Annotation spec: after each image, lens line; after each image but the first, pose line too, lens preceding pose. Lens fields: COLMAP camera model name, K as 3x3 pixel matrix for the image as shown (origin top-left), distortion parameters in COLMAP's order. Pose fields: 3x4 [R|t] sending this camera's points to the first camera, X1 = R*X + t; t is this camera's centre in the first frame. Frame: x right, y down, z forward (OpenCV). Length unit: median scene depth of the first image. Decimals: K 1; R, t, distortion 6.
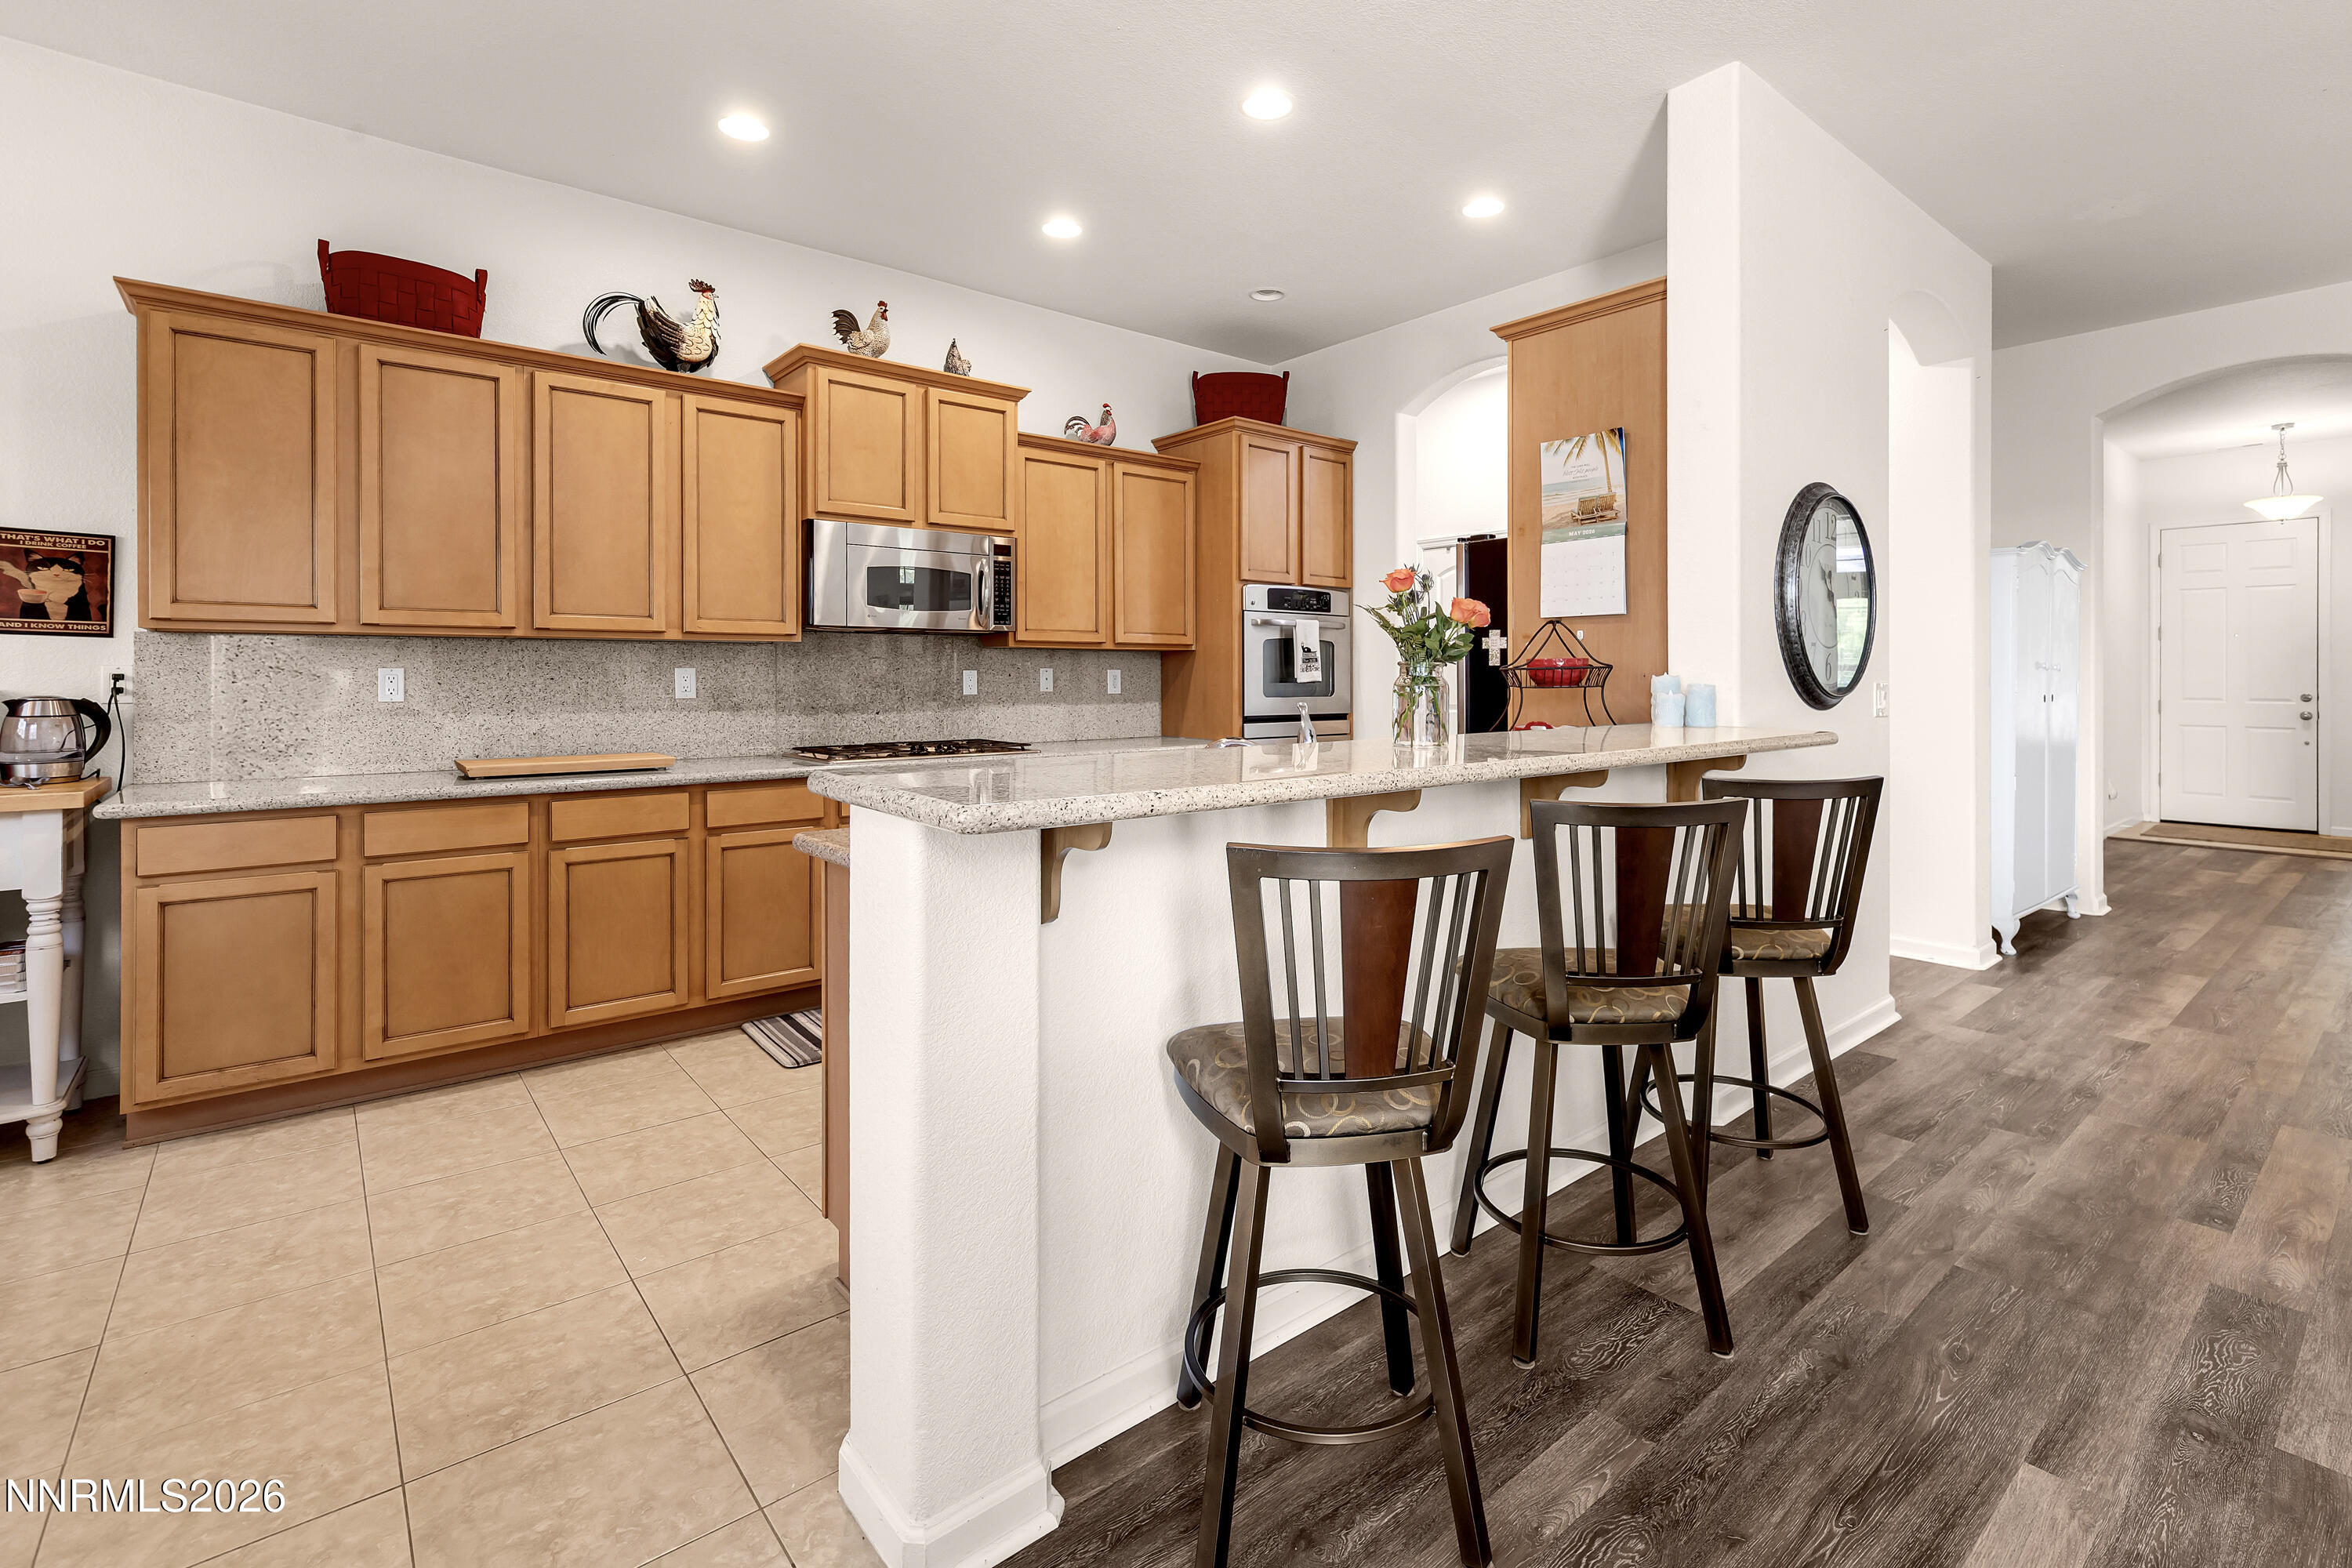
lens RADIAL K [[1070.1, 0, 1172.7], [0, 1070.1, 673.9], [0, 0, 1]] dist [0.009936, -0.000808]
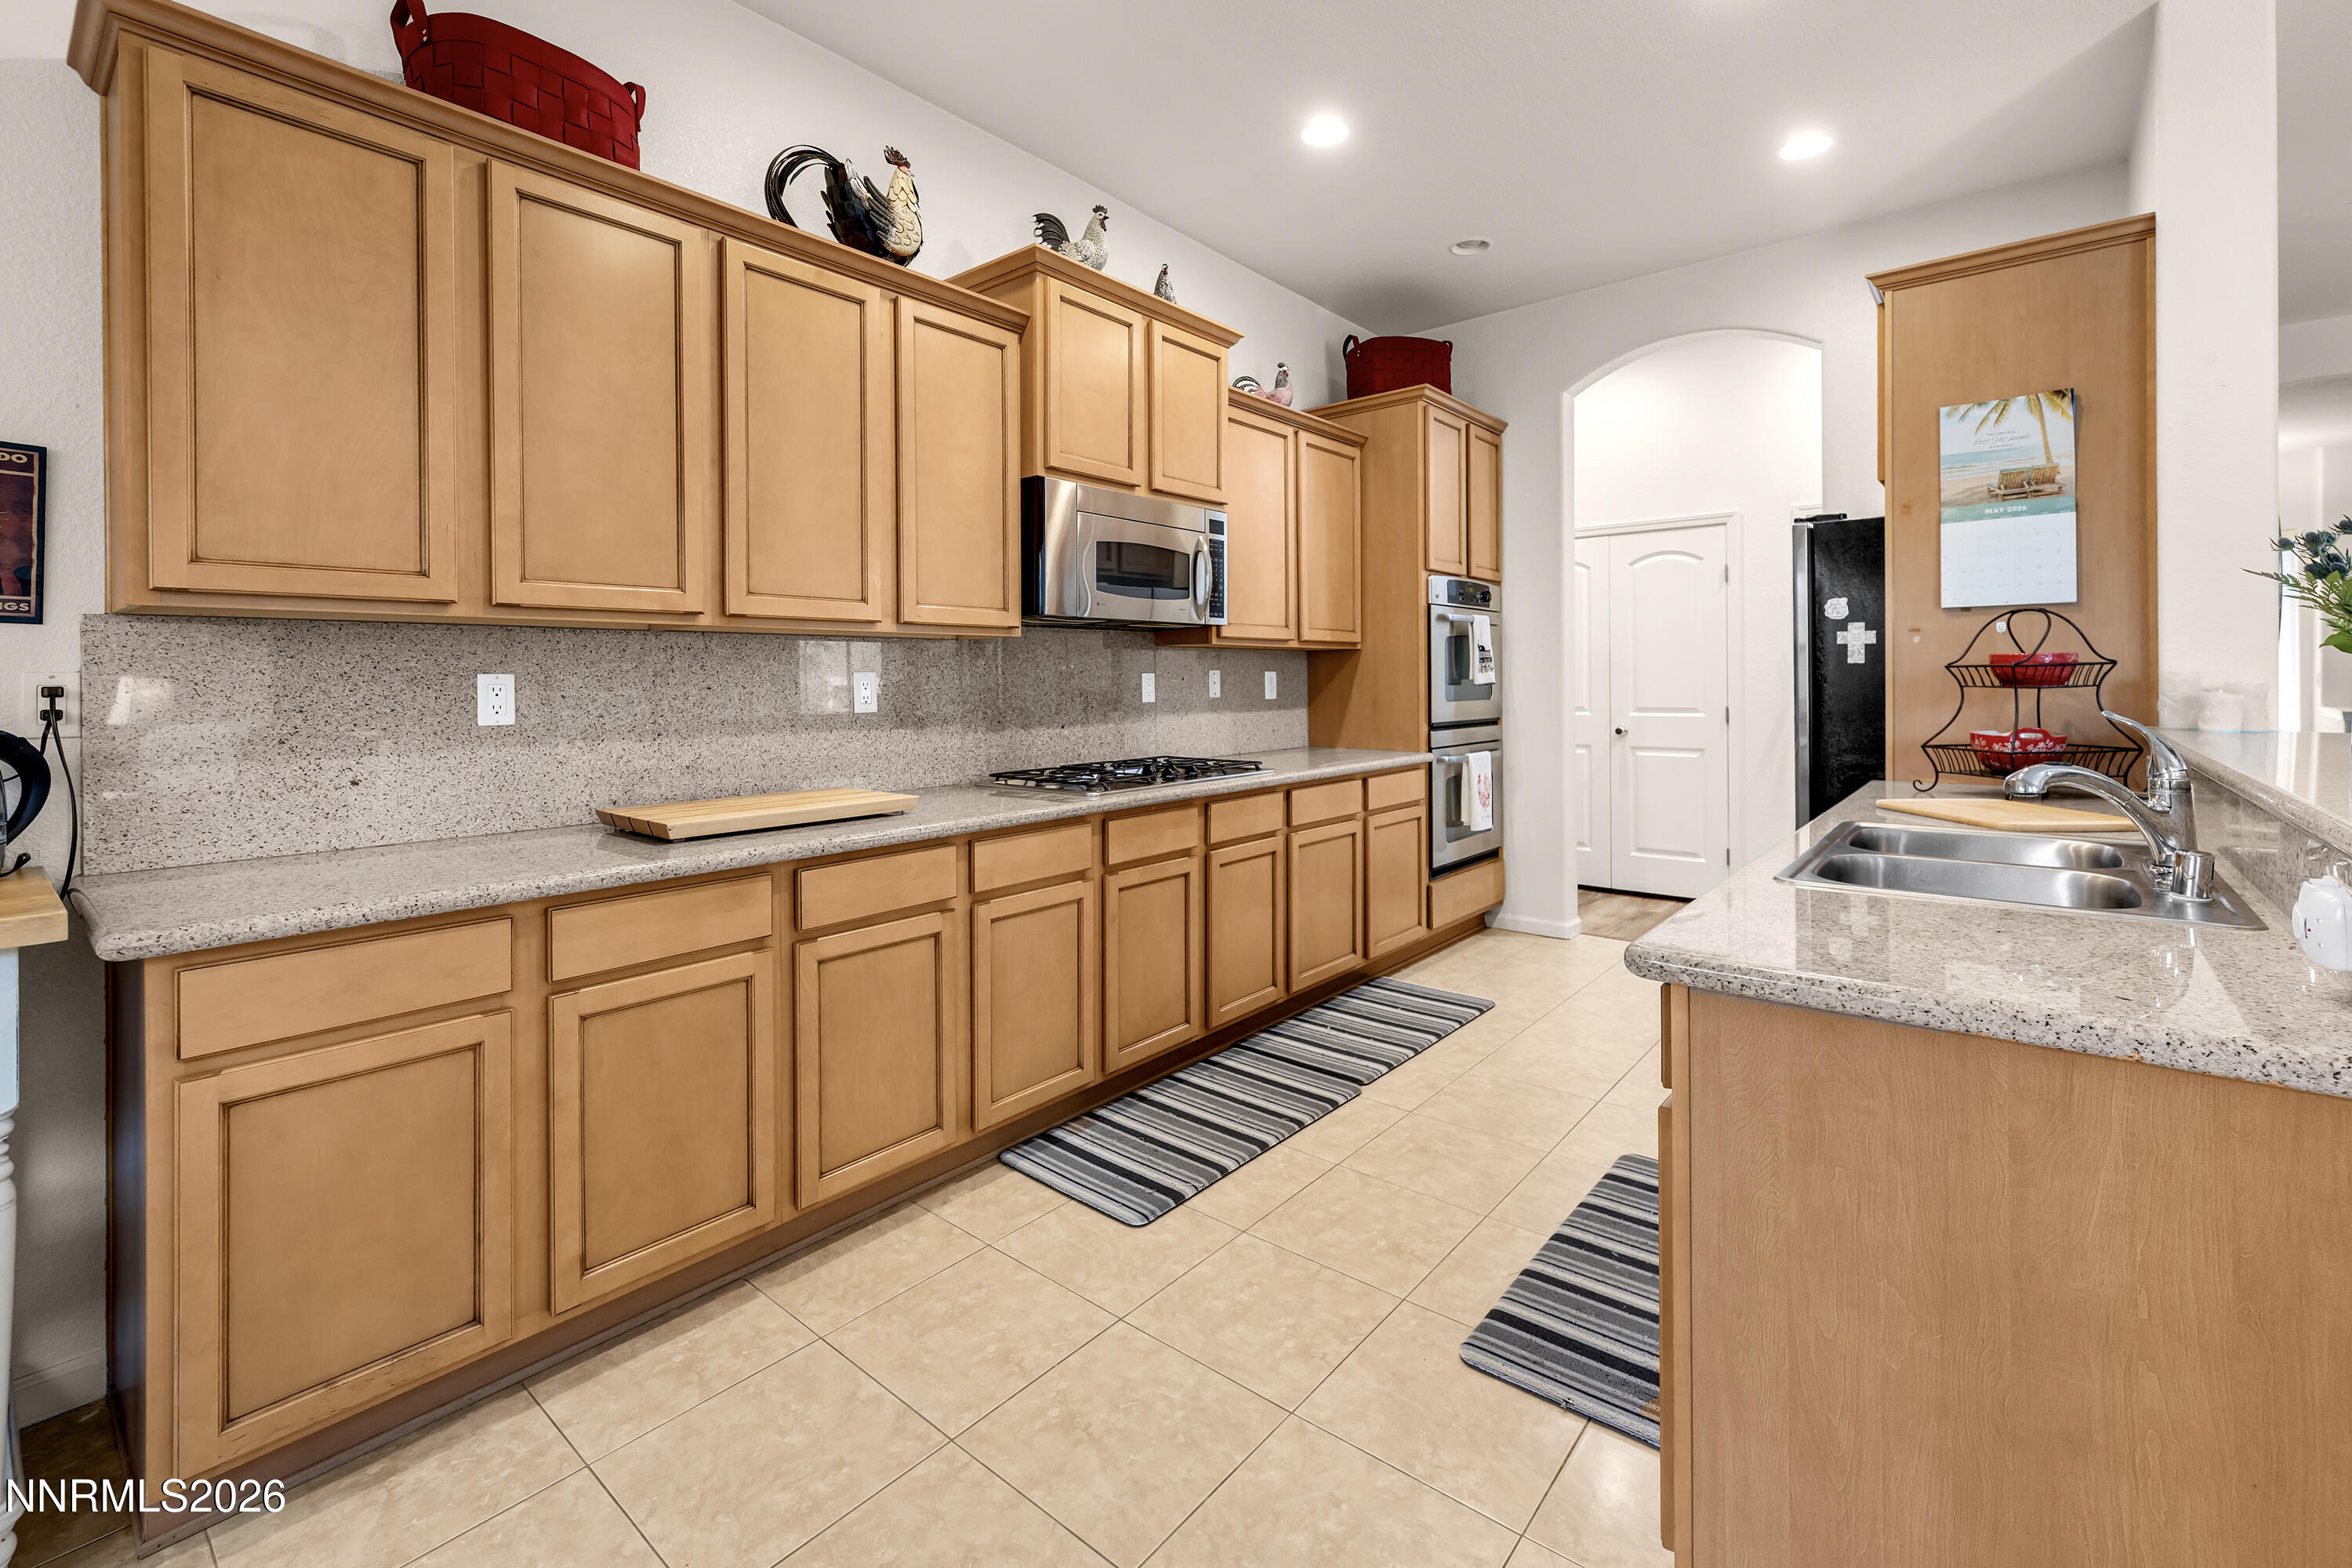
lens RADIAL K [[1018.3, 0, 1179.7], [0, 1018.3, 675.3], [0, 0, 1]] dist [0.008737, 0.000172]
pose [[0.982084, -0.006792, 0.188320, -0.424935], [0.007070, 0.999975, -0.000802, -0.001244], [-0.188310, 0.002119, 0.982107, 0.300676]]
